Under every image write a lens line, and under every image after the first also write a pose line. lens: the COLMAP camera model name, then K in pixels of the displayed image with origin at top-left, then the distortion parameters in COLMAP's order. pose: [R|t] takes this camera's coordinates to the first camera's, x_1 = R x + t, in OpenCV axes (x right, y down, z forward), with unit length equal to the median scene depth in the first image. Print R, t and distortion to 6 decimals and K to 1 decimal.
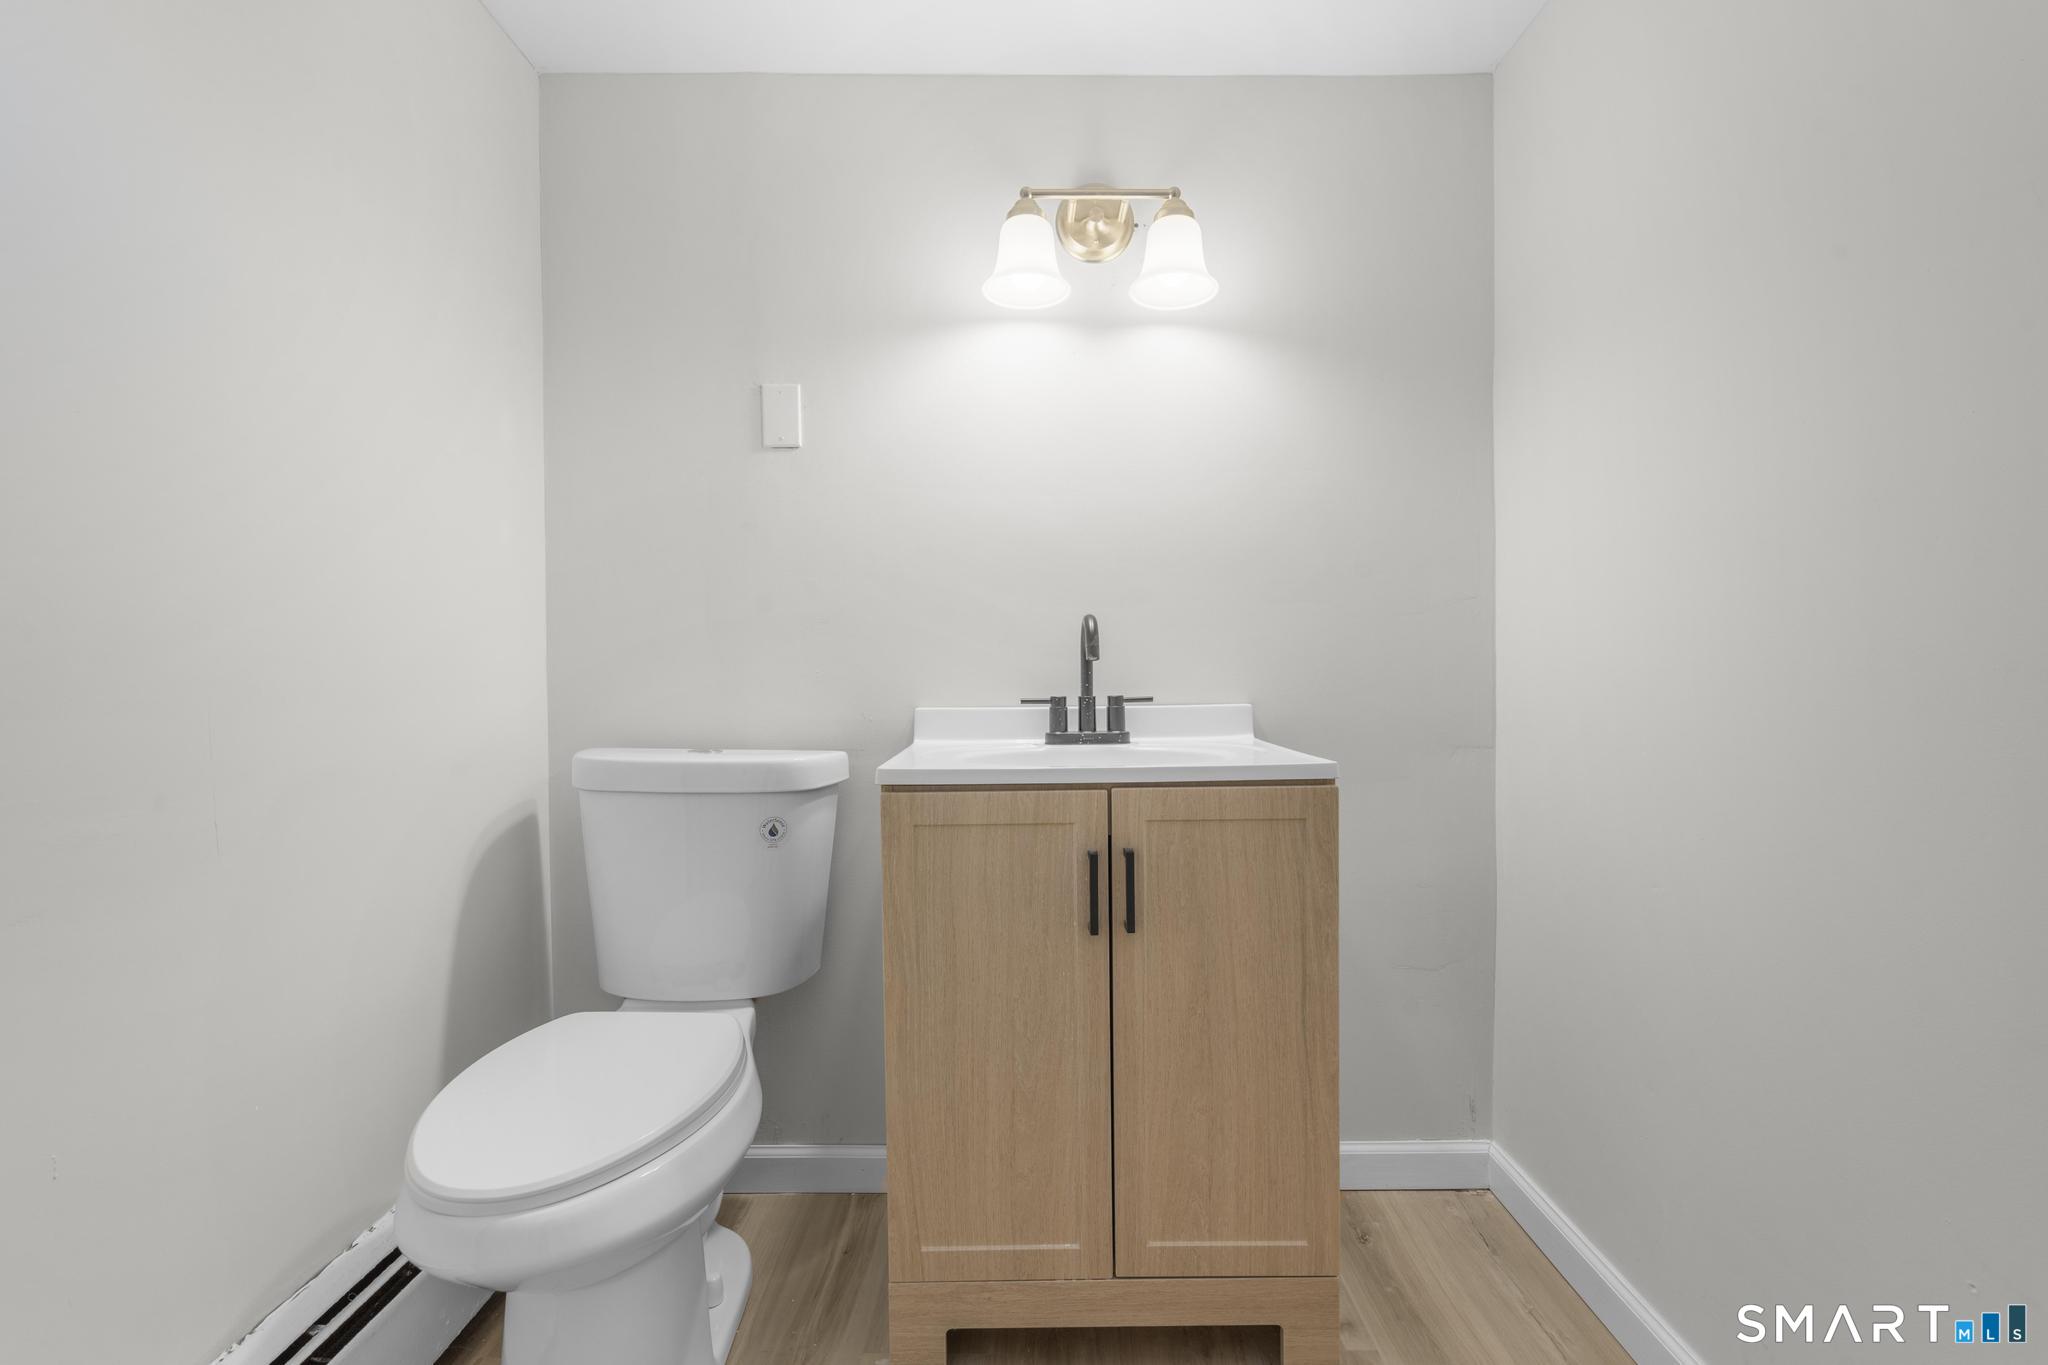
lens RADIAL K [[912.6, 0, 1019.8], [0, 912.6, 686.7], [0, 0, 1]] dist [-0.010461, 0.004782]
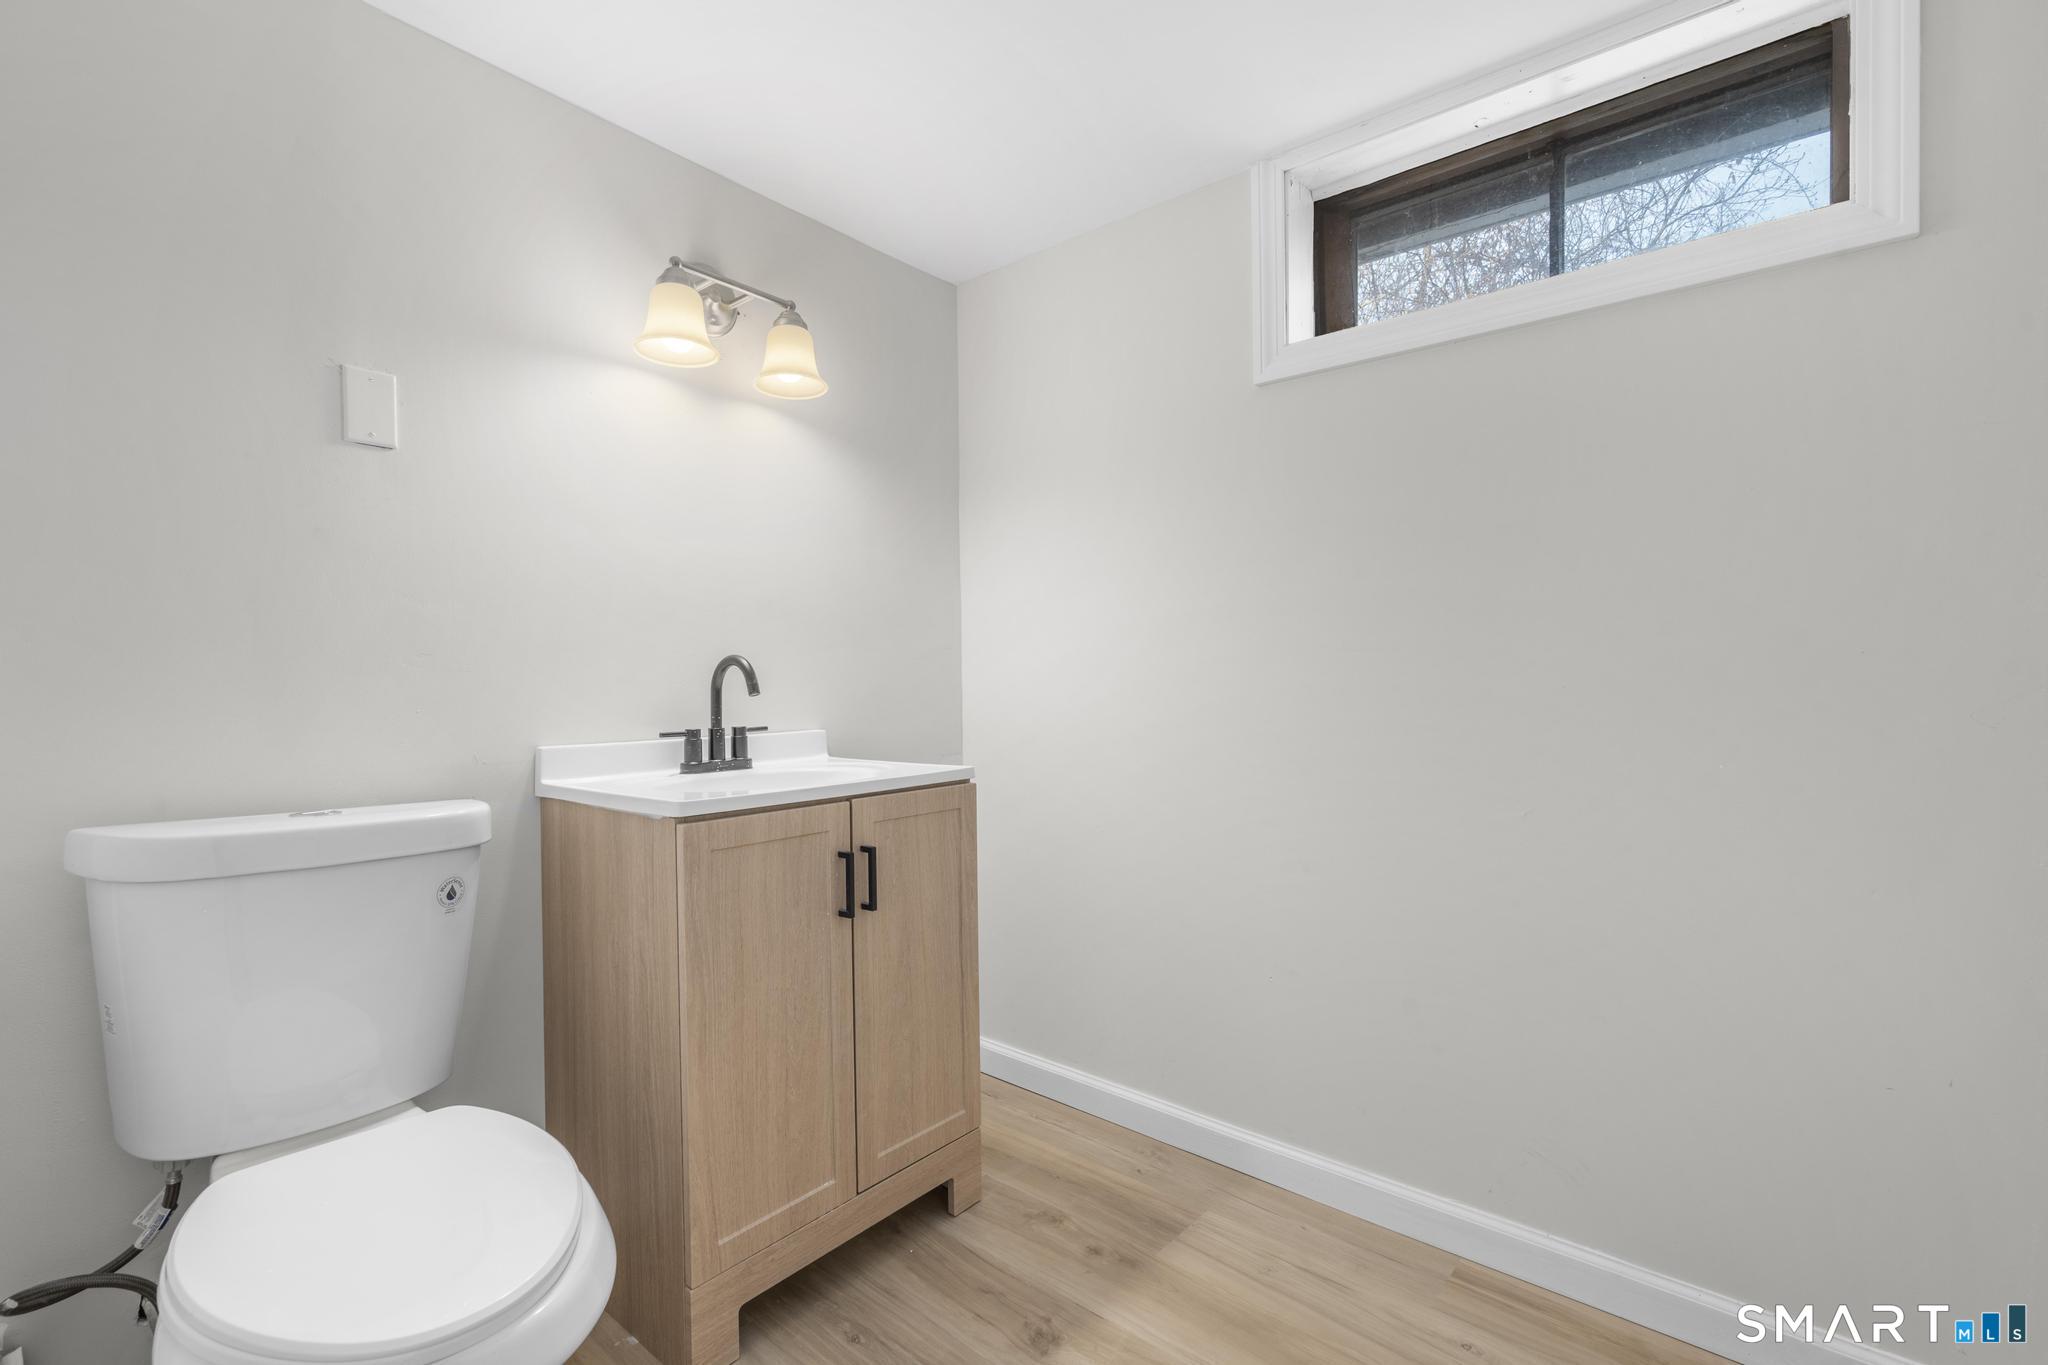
lens RADIAL K [[912.6, 0, 1019.8], [0, 912.6, 686.7], [0, 0, 1]] dist [-0.010461, 0.004782]
pose [[0.642396, -0.001721, 0.766371, -0.593118], [0.021769, 0.999635, -0.016003, -0.015162], [-0.766064, 0.026964, 0.642198, 0.012201]]
